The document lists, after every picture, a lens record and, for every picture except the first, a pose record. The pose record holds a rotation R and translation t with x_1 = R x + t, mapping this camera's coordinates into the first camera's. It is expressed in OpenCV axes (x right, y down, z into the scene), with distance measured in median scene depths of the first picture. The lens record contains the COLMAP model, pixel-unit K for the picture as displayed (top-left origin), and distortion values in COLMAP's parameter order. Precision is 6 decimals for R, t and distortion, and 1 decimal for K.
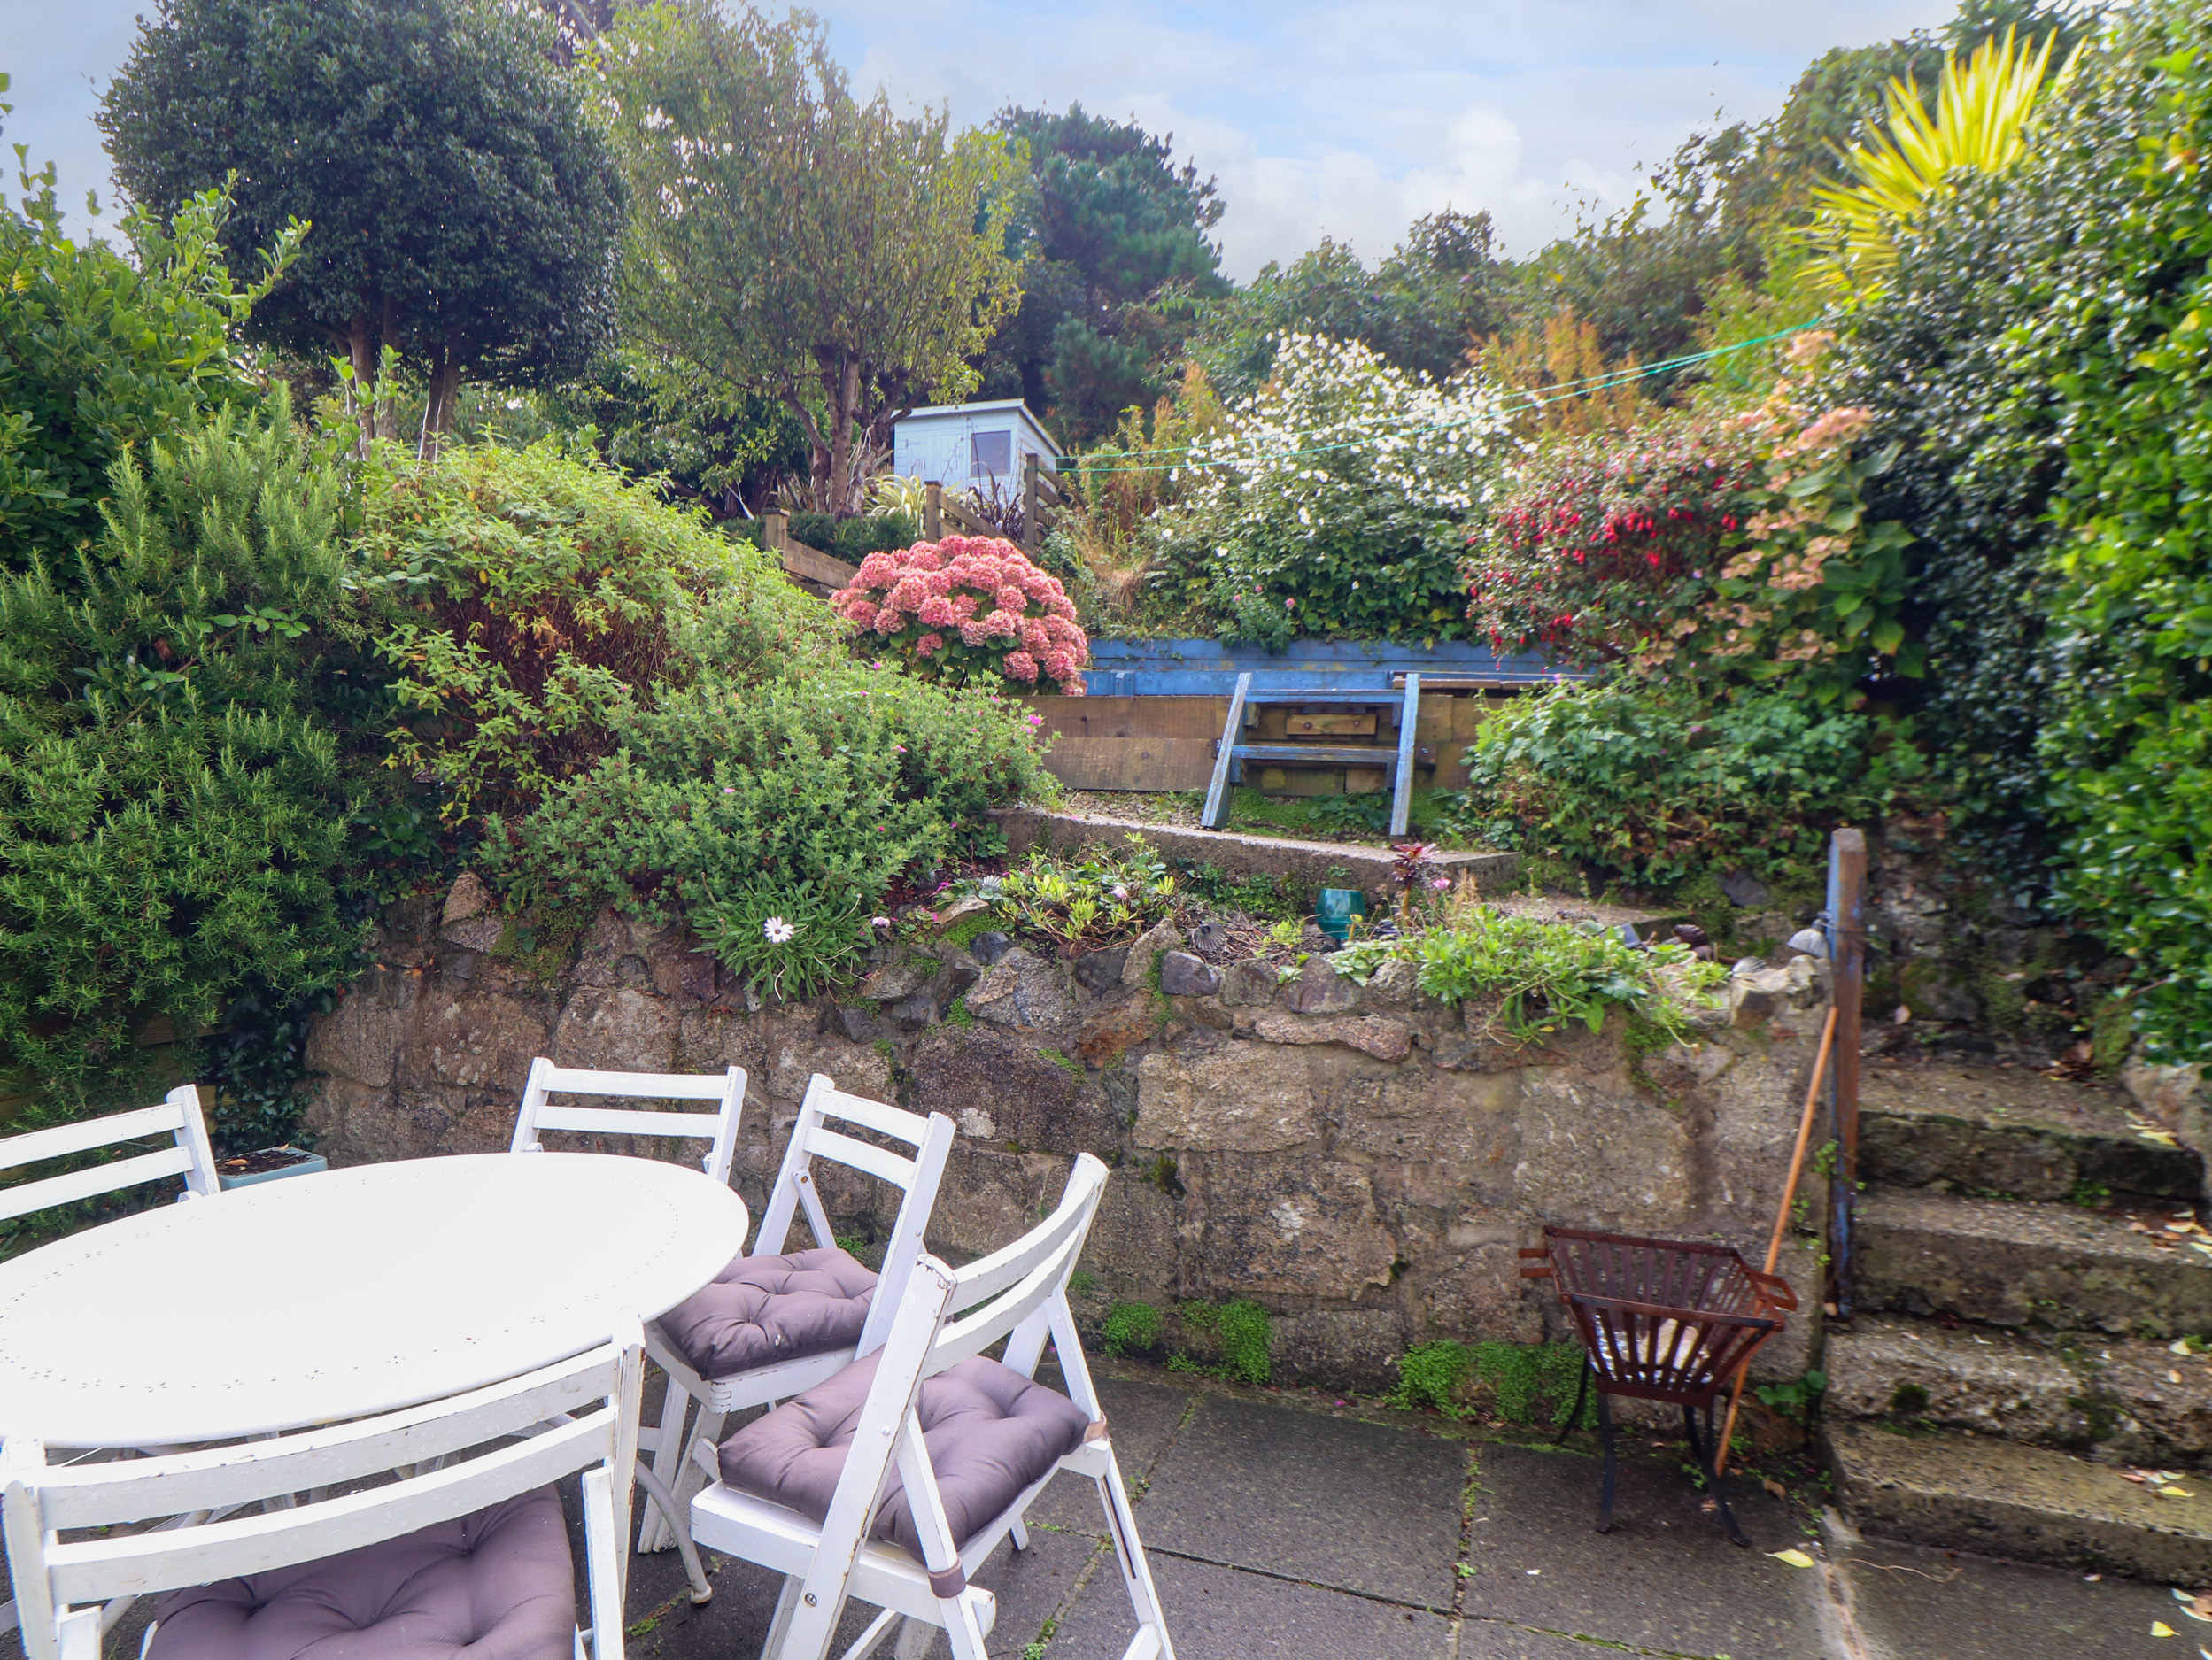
lens RADIAL K [[1162.0, 0, 1154.9], [0, 1162.0, 838.0], [0, 0, 1]] dist [-0.000019, -0.015345]
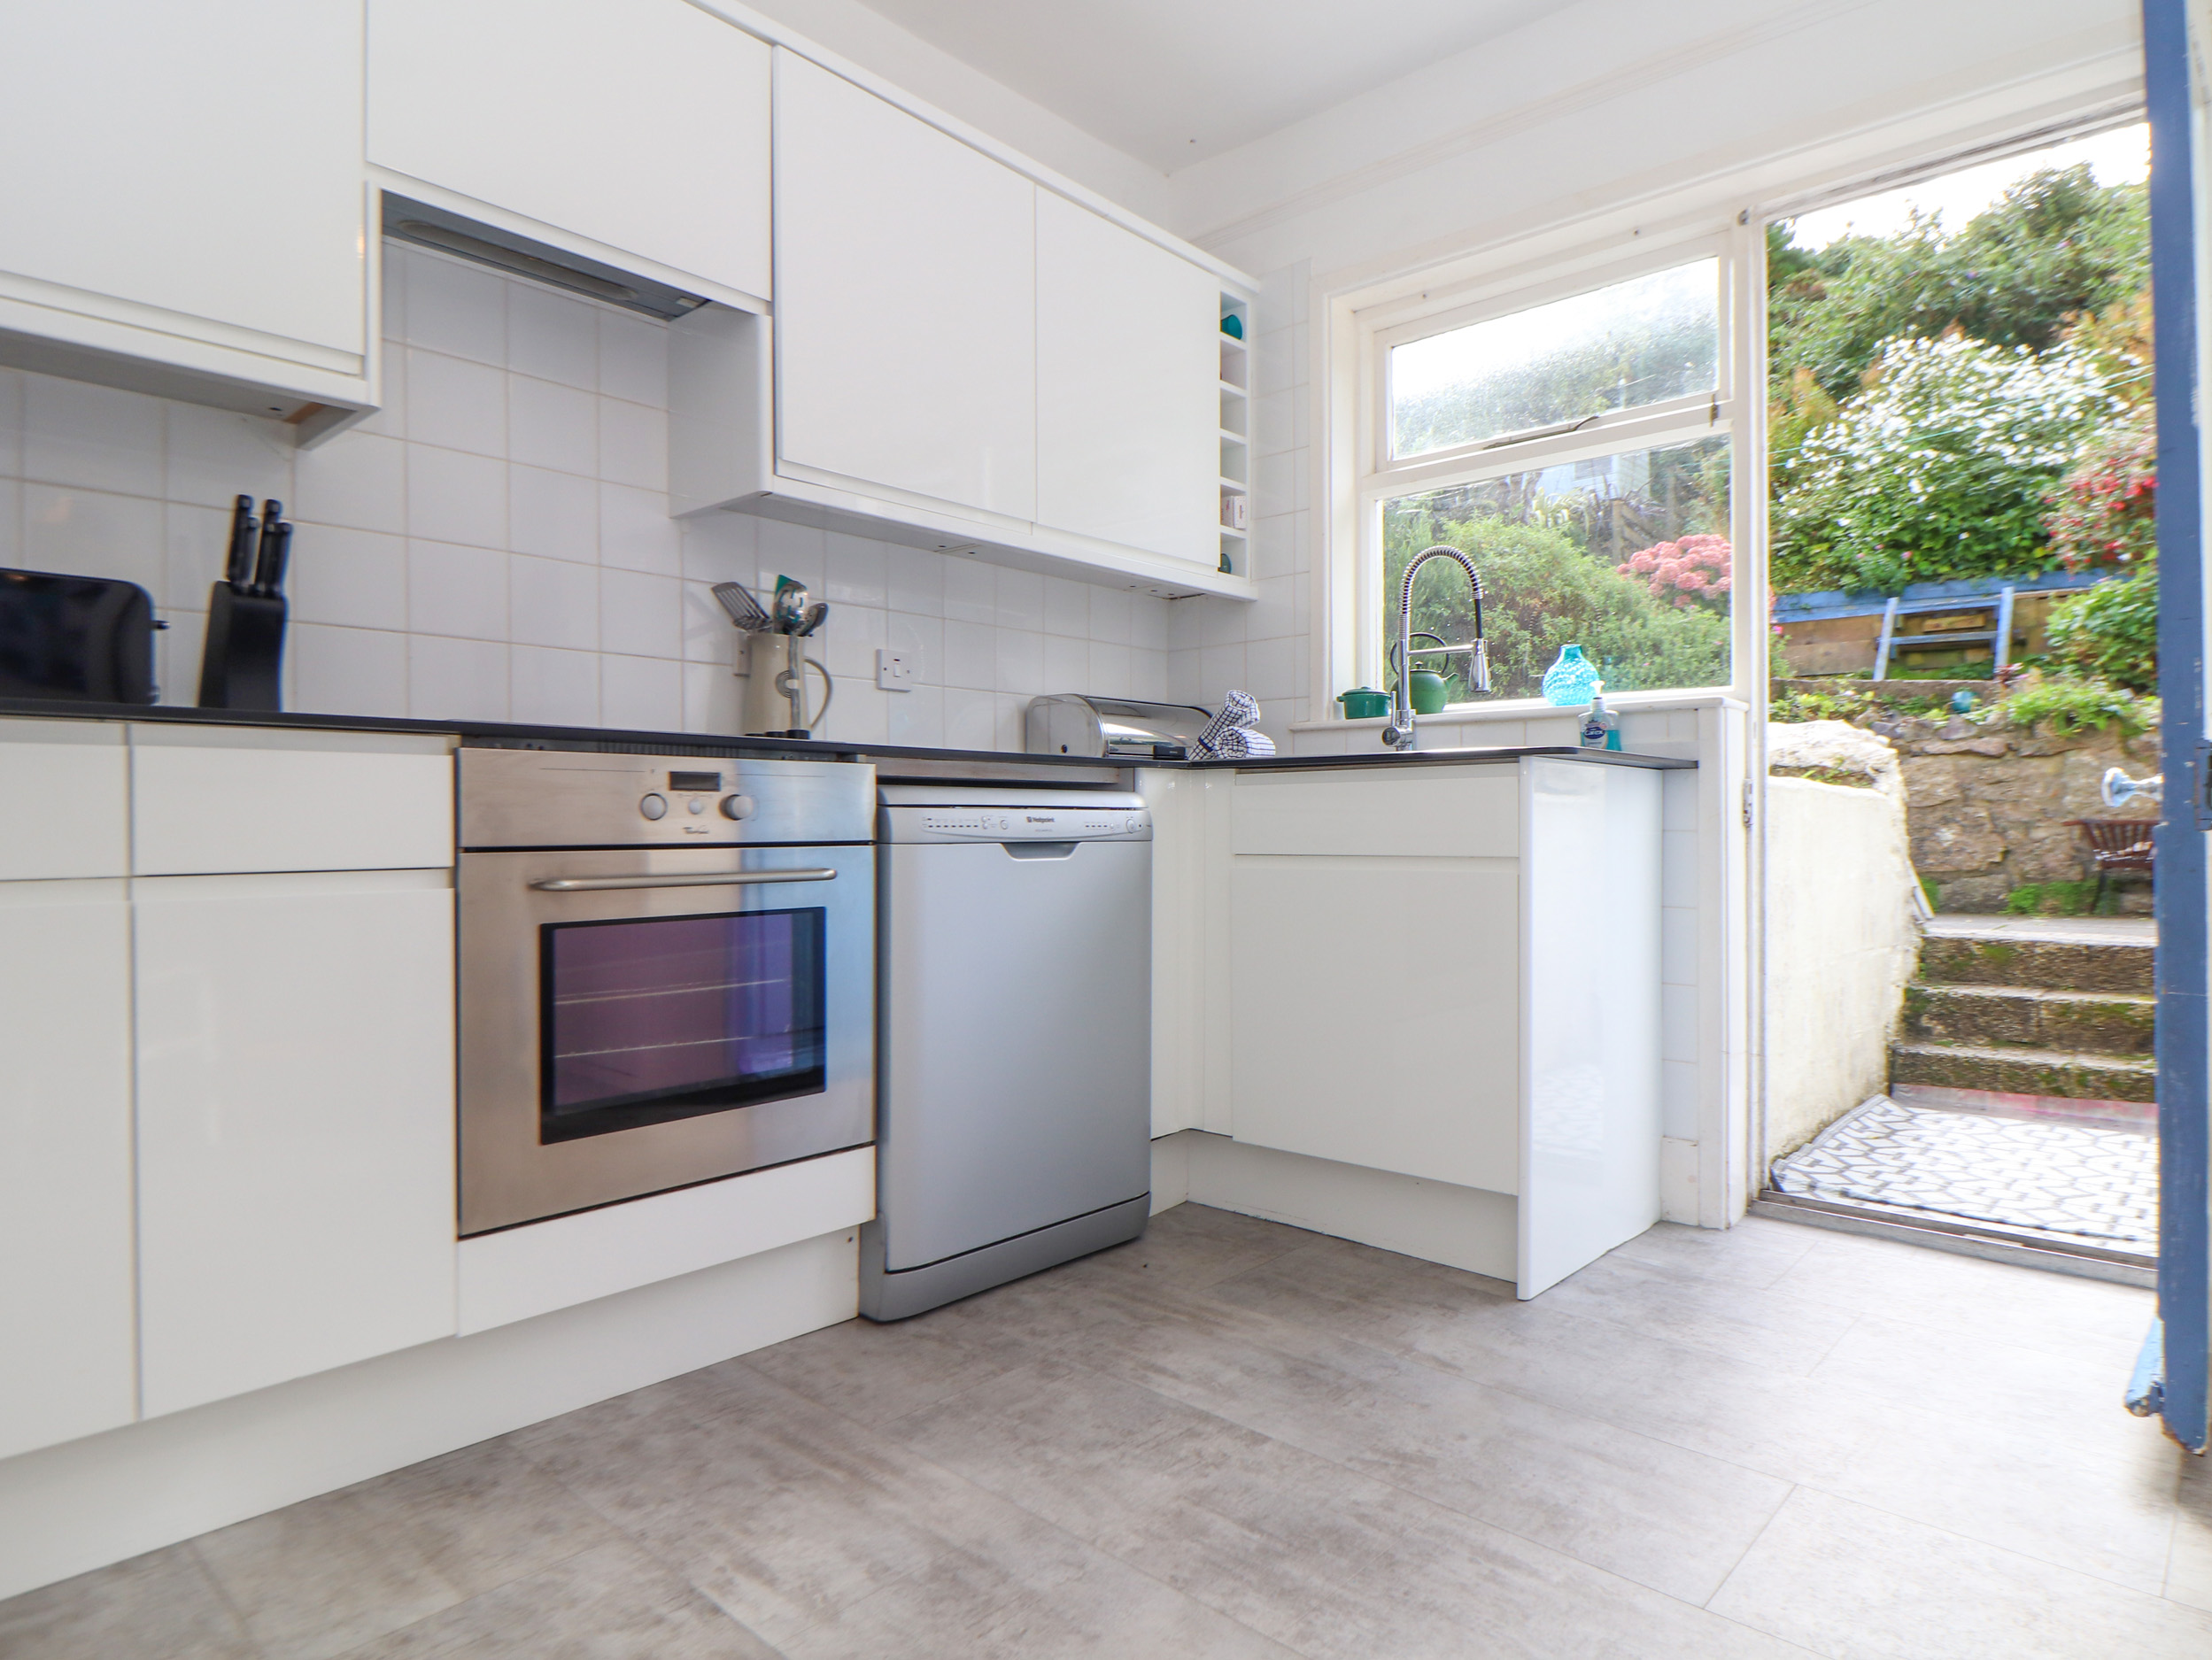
lens RADIAL K [[1305.8, 0, 1222.0], [0, 1305.8, 830.9], [0, 0, 1]] dist [0.040975, -0.036261]
pose [[0.940776, -0.035024, -0.337216, -0.114308], [0.026268, 0.999190, -0.030495, 0.126696], [0.338010, 0.019831, 0.940933, -0.620264]]
